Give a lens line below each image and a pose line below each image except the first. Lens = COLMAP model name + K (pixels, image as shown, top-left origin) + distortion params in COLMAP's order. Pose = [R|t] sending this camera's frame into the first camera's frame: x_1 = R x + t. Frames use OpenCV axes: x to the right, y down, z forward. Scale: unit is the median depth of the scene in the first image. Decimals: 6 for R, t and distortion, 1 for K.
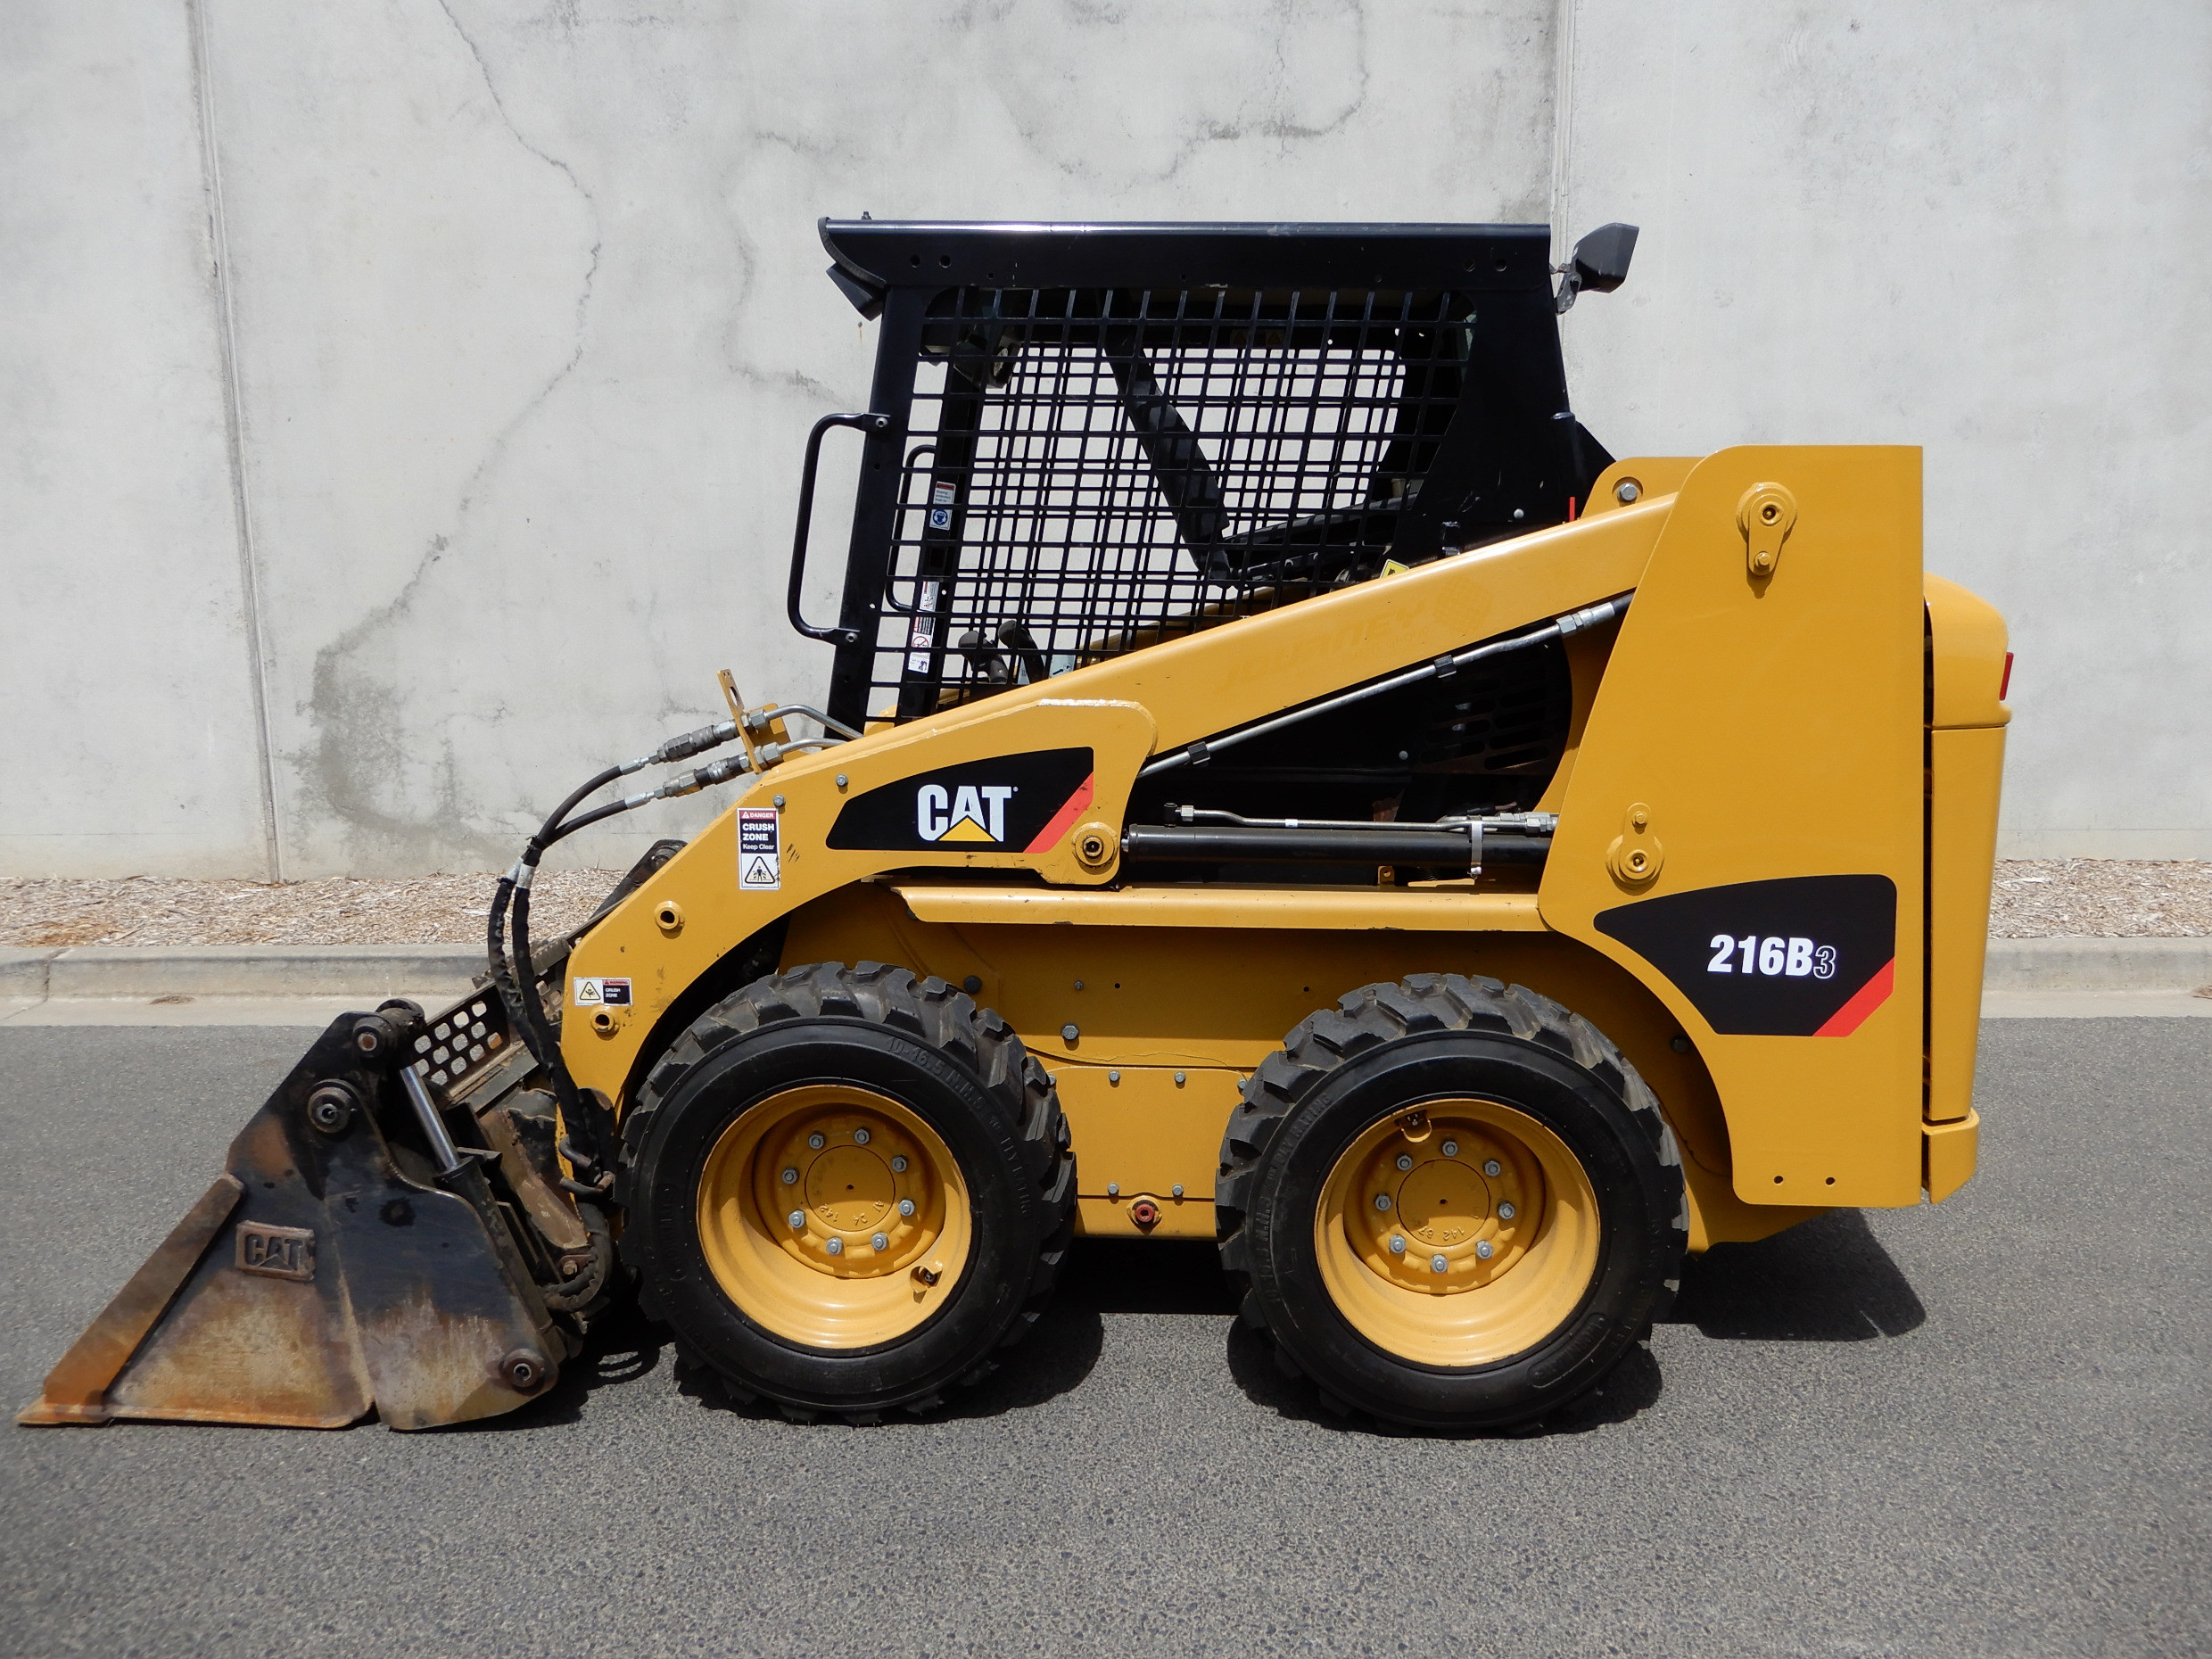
lens RADIAL K [[1611.2, 0, 1099.4], [0, 1611.2, 807.4], [0, 0, 1]] dist [-0.003608, -0.004674]
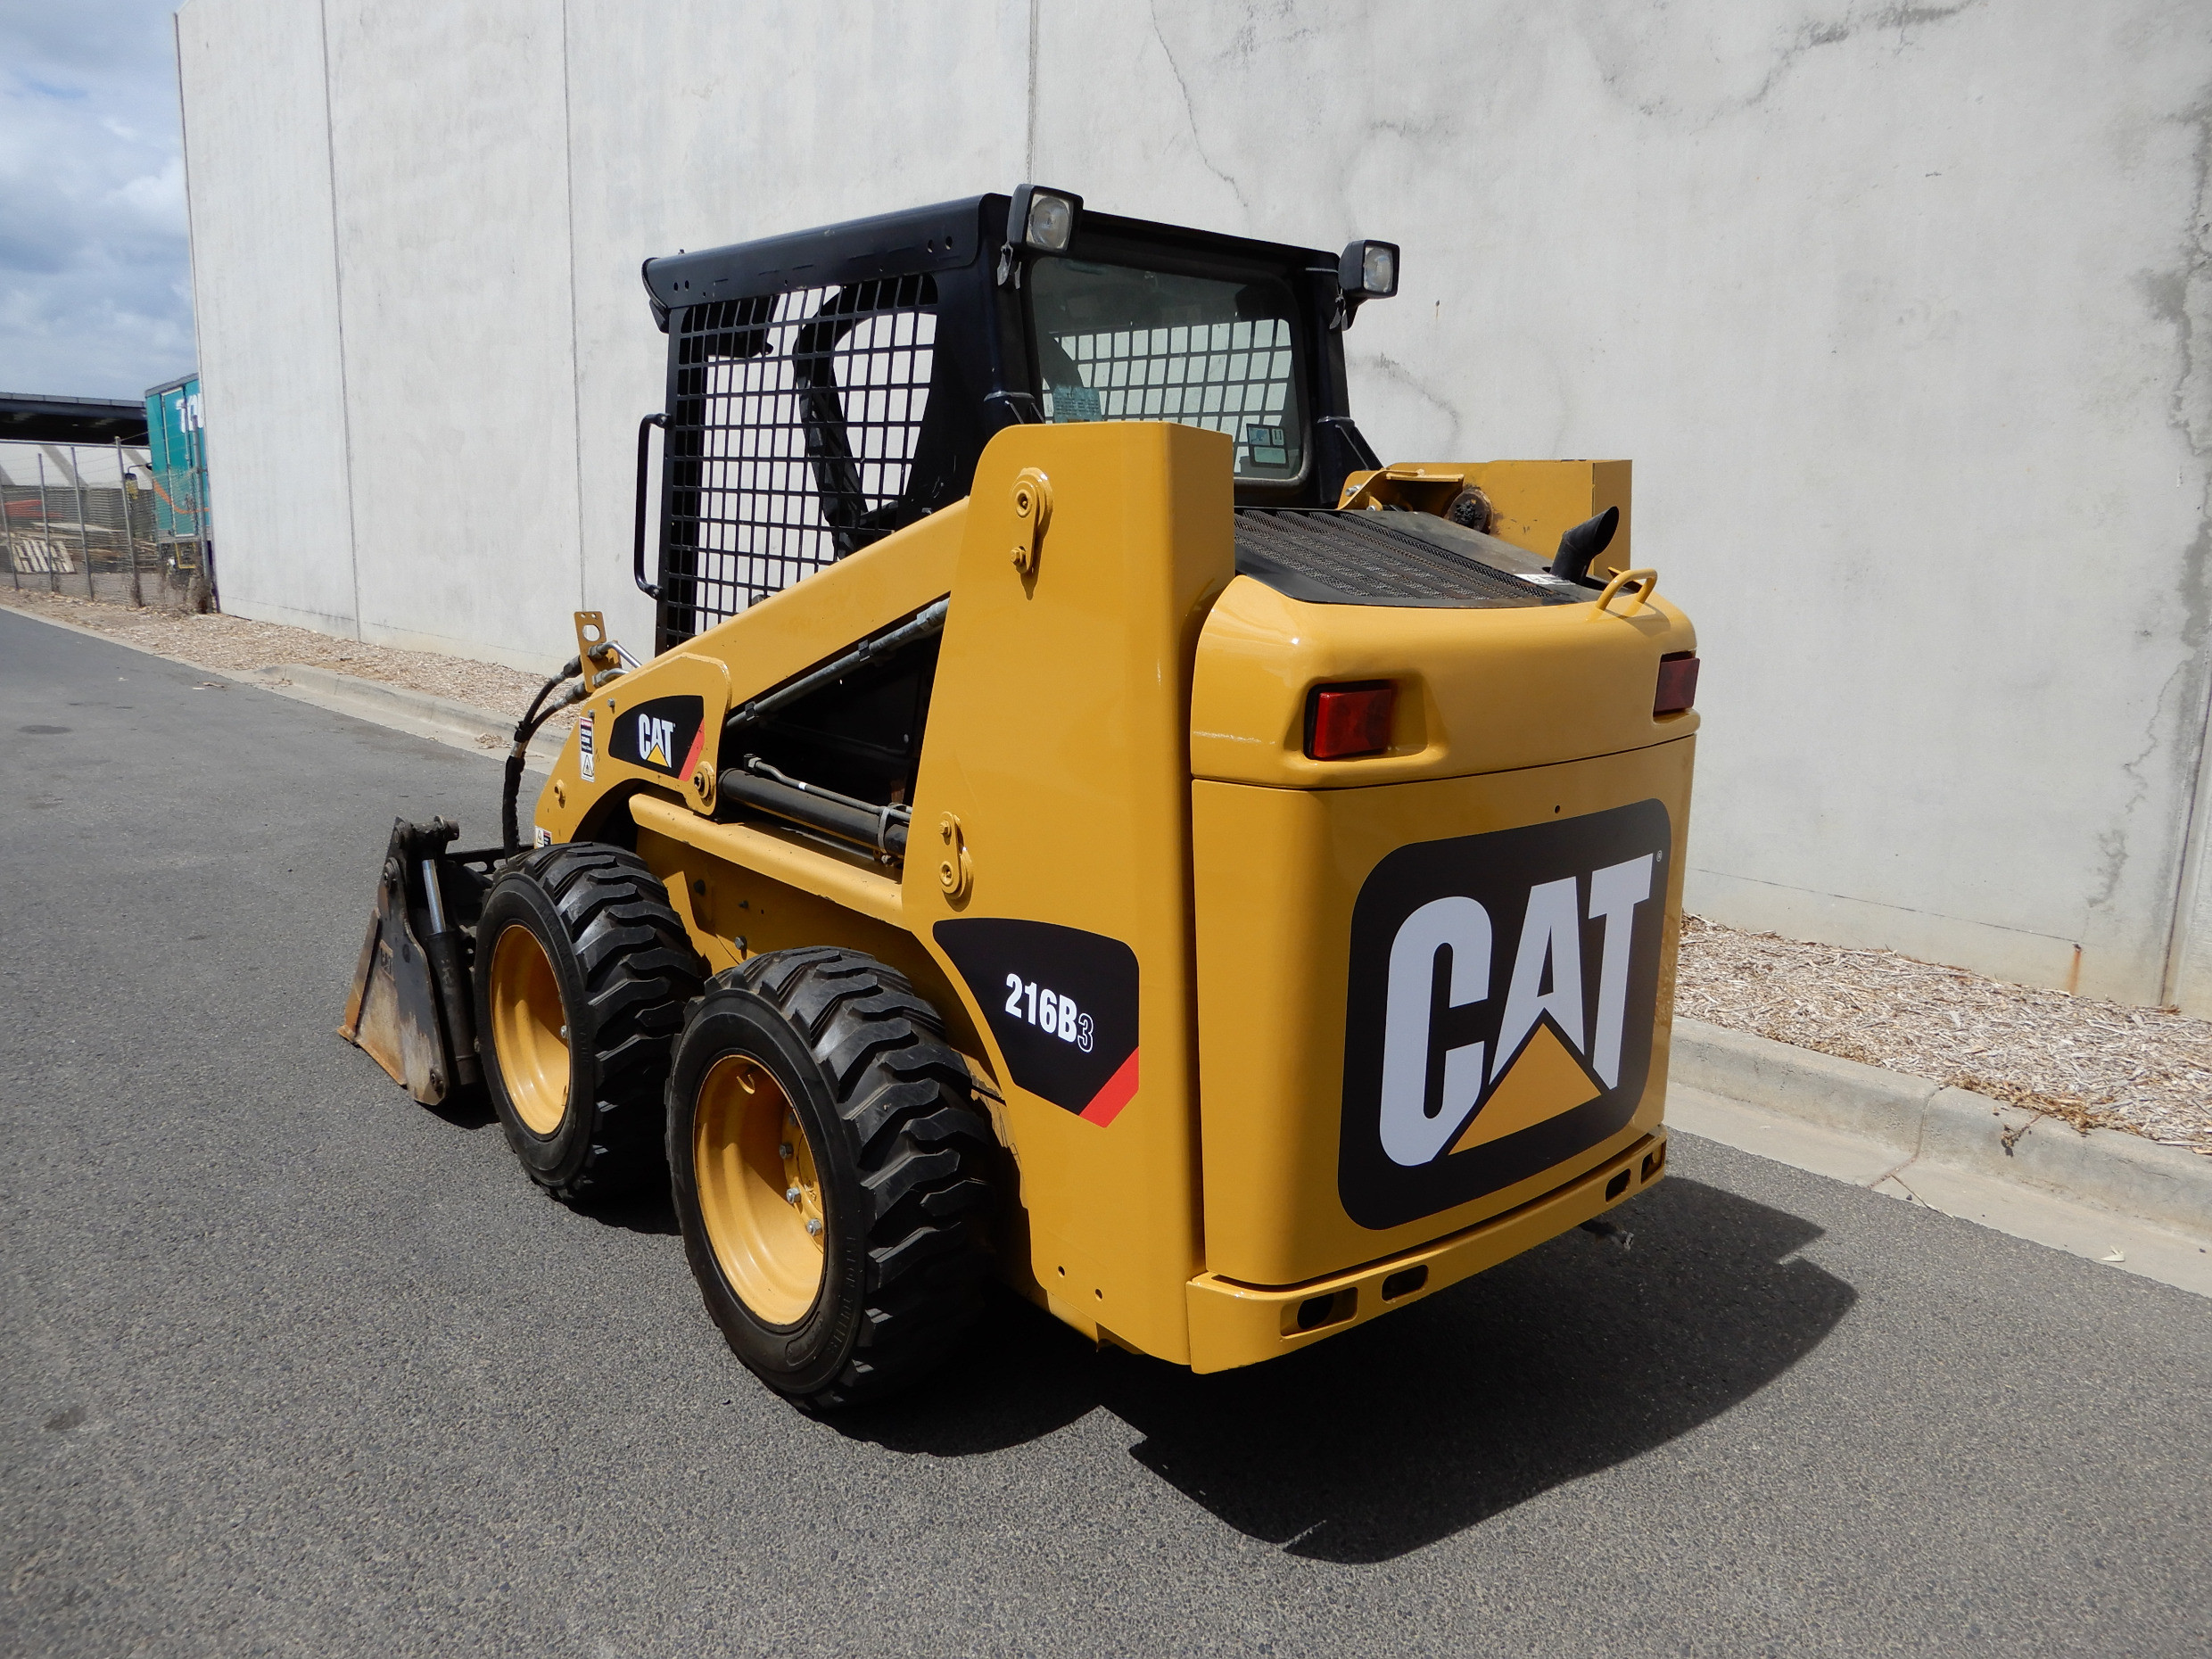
lens RADIAL K [[1611.2, 0, 1099.4], [0, 1611.2, 807.4], [0, 0, 1]] dist [-0.003608, -0.004674]
pose [[0.673303, 0.150416, -0.723905, 1.044326], [-0.140752, 0.987259, 0.074224, -0.084757], [0.725846, 0.051916, 0.685895, 0.411500]]
